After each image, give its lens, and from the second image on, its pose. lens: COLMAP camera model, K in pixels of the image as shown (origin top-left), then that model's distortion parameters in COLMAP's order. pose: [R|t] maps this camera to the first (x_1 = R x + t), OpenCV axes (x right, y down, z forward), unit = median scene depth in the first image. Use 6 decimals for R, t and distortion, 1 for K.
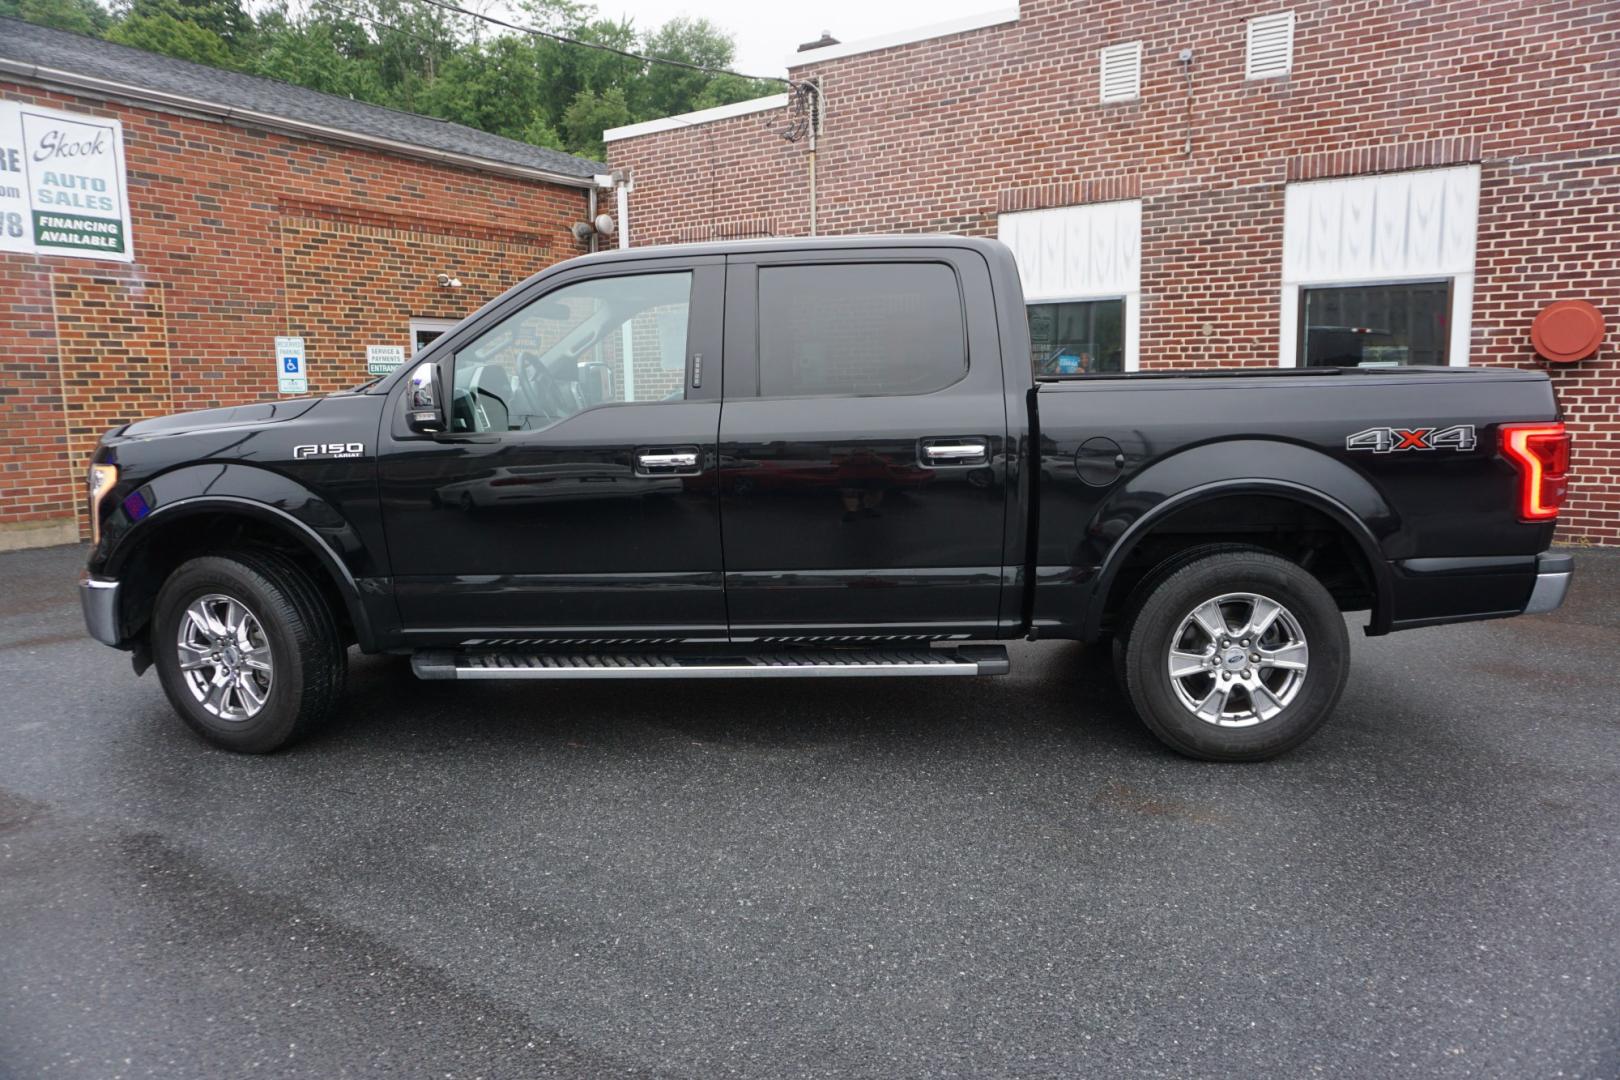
lens RADIAL K [[1086.6, 0, 804.7], [0, 1086.6, 535.0], [0, 0, 1]] dist [-0.036831, 0.027206]
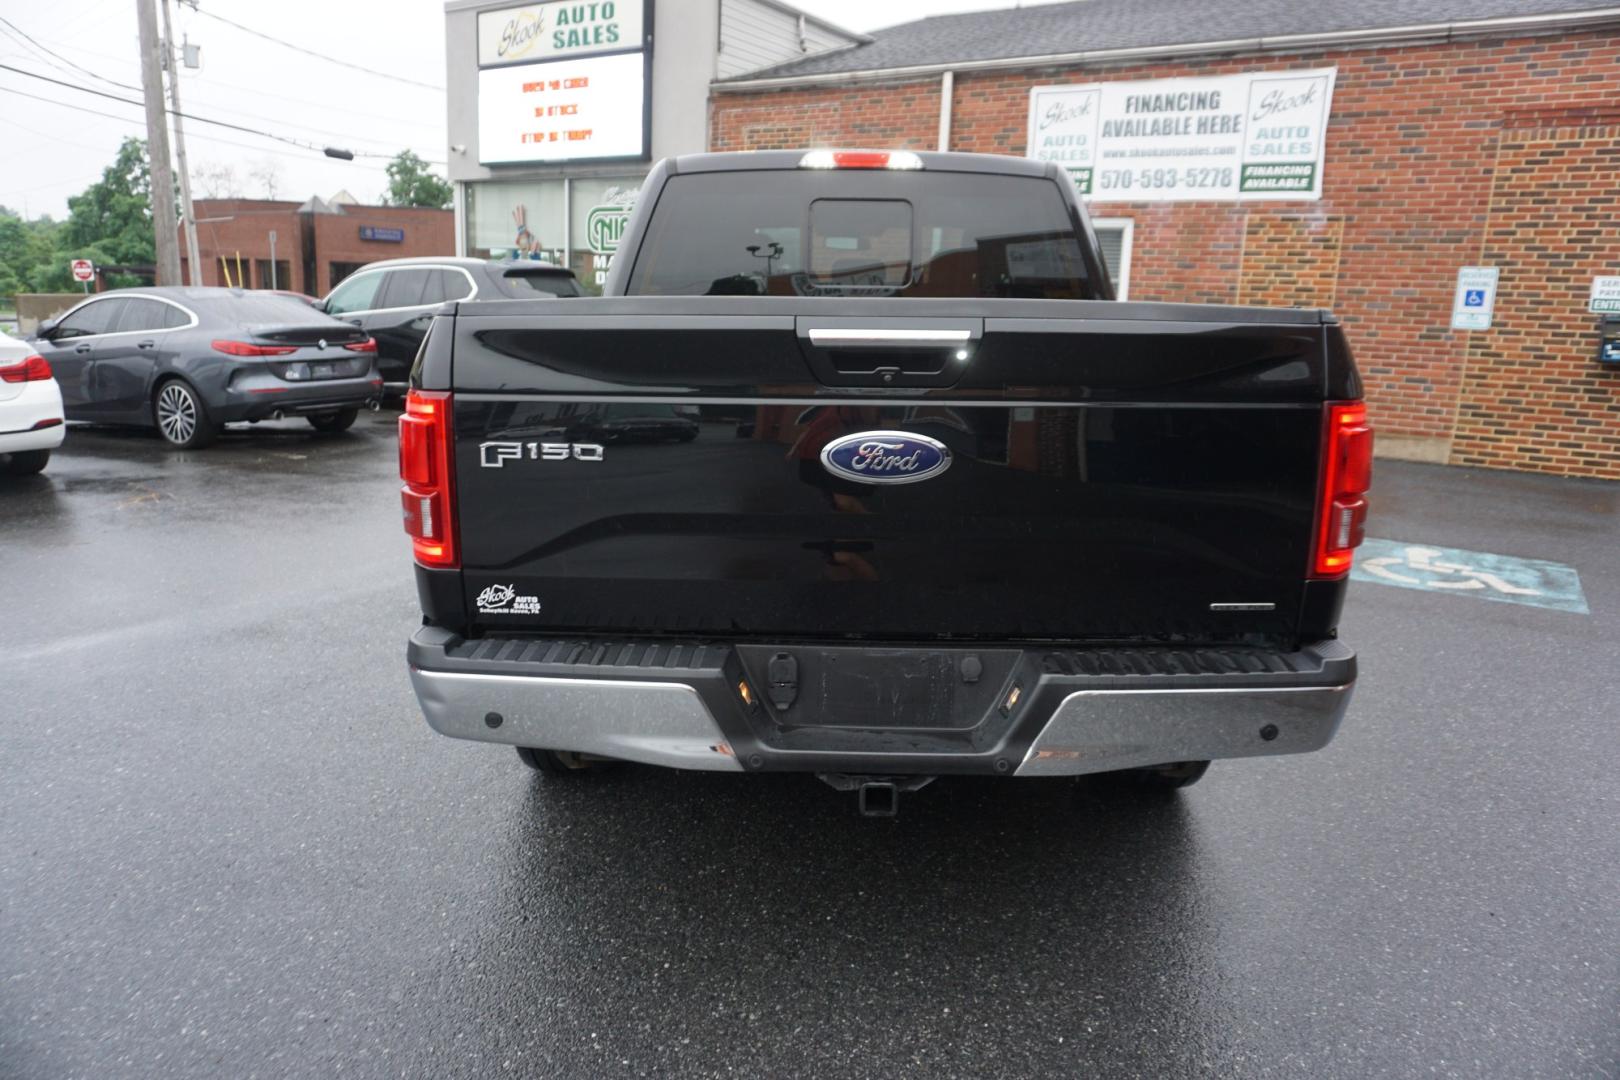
lens RADIAL K [[1090.2, 0, 805.9], [0, 1090.2, 534.5], [0, 0, 1]] dist [-0.047874, 0.034785]
pose [[0.025533, 0.223784, -0.974304, 0.481423], [-0.168205, 0.961688, 0.216478, -0.072336], [0.985421, 0.158356, 0.062196, 0.450574]]
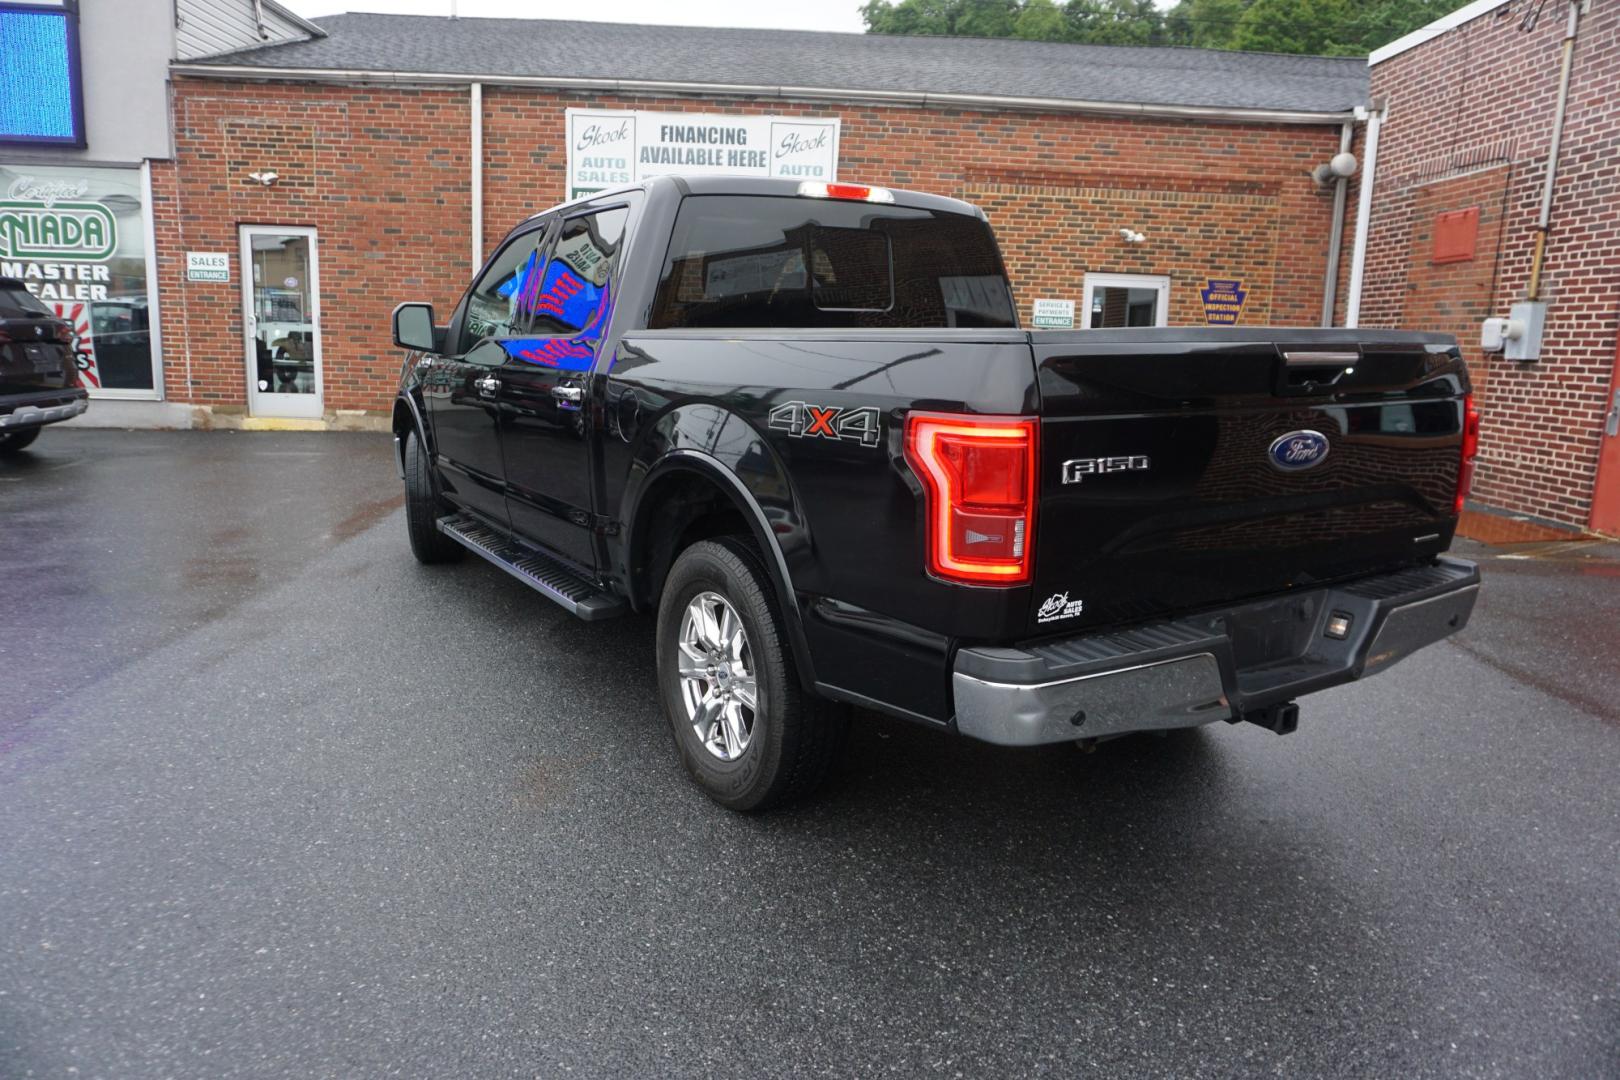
lens RADIAL K [[1089.0, 0, 810.1], [0, 1089.0, 544.5], [0, 0, 1]] dist [-0.067638, 0.046722]
pose [[0.579683, 0.183936, -0.793811, 0.420854], [-0.149394, 0.981667, 0.118368, -0.034642], [0.801030, 0.049975, 0.596534, 0.221209]]
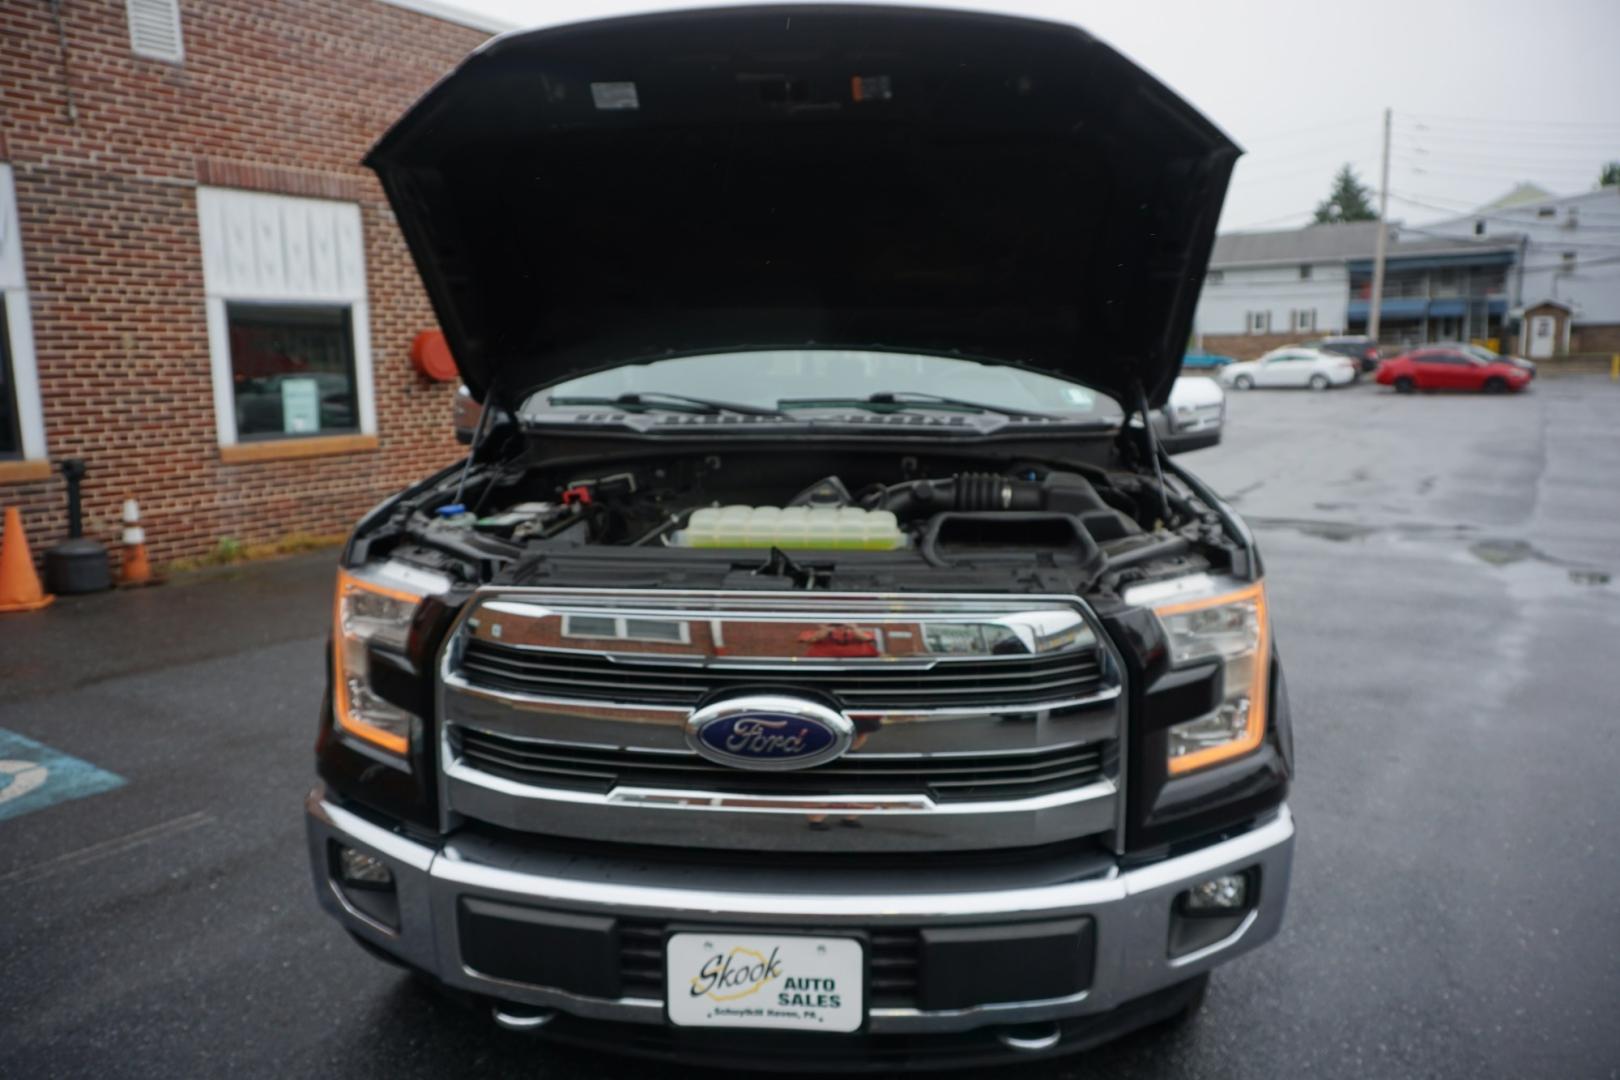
lens RADIAL K [[1091.9, 0, 816.3], [0, 1091.9, 540.4], [0, 0, 1]] dist [-0.062936, 0.041796]
pose [[0.003444, -0.142568, 0.989779, -0.470732], [0.156848, 0.977611, 0.140270, -0.075440], [-0.987617, 0.154761, 0.025729, 0.490640]]
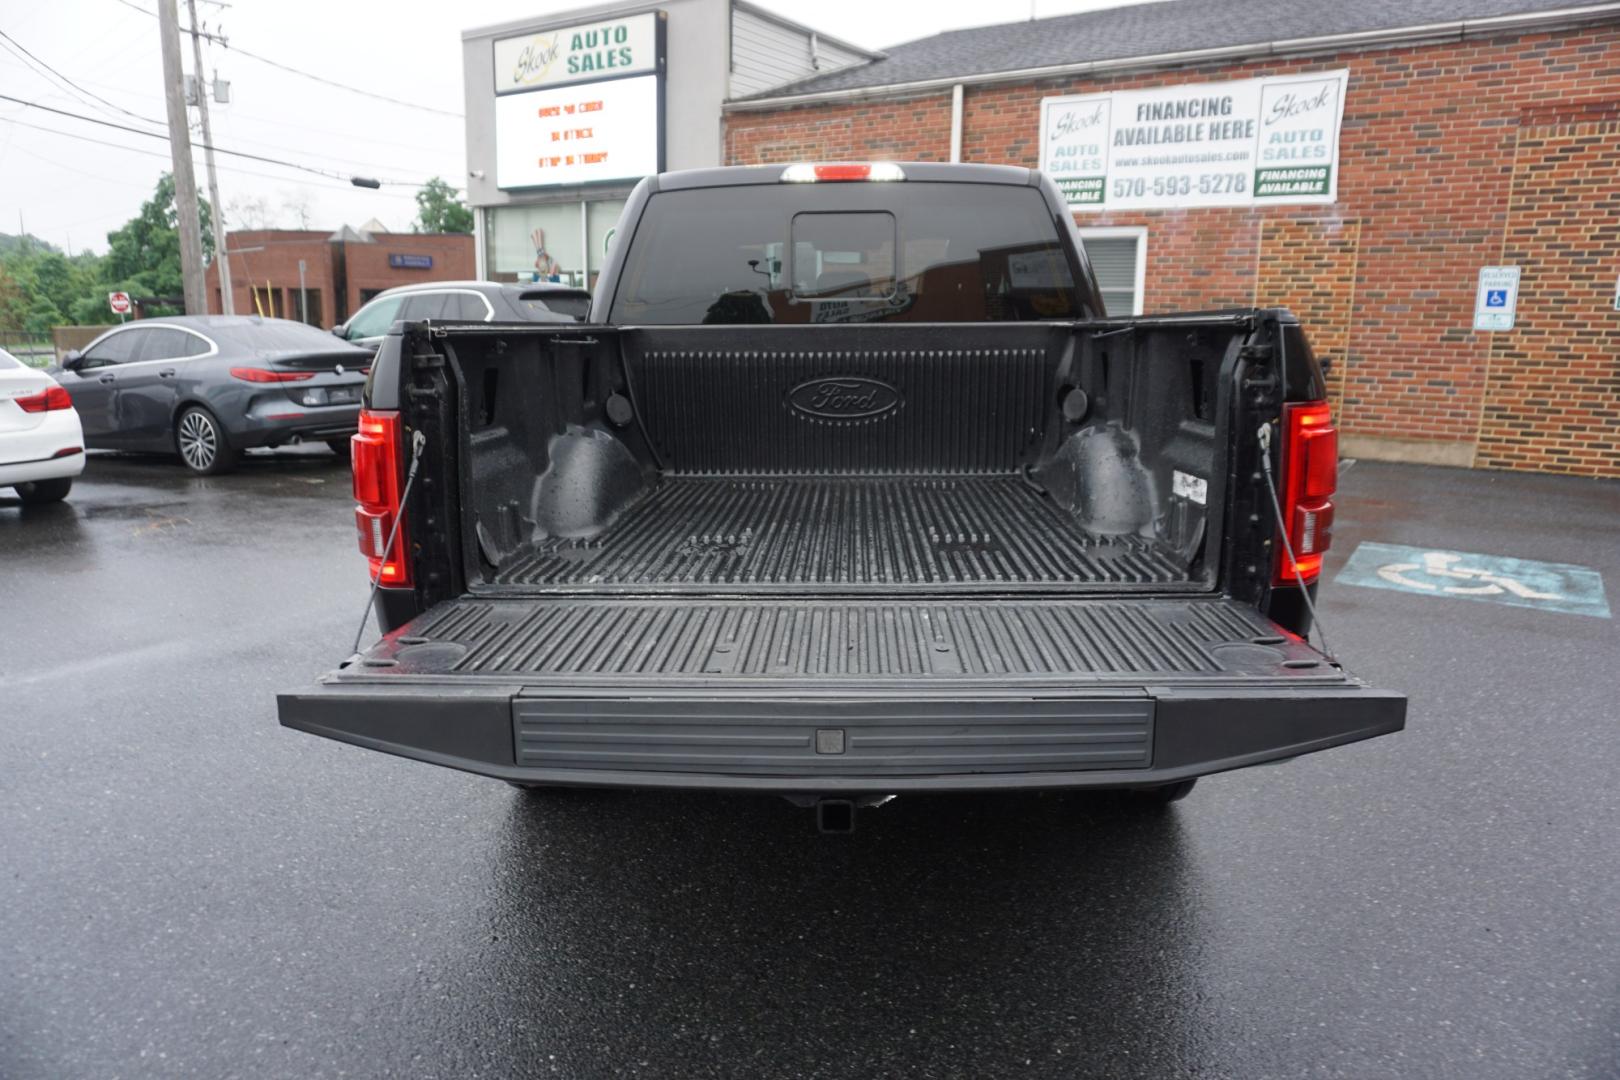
lens RADIAL K [[1090.5, 0, 803.9], [0, 1090.5, 532.7], [0, 0, 1]] dist [-0.048824, 0.033672]
pose [[-0.001121, 0.207544, -0.978225, 0.479445], [-0.146285, 0.967668, 0.205472, -0.073686], [0.989242, 0.143330, 0.029275, 0.466383]]
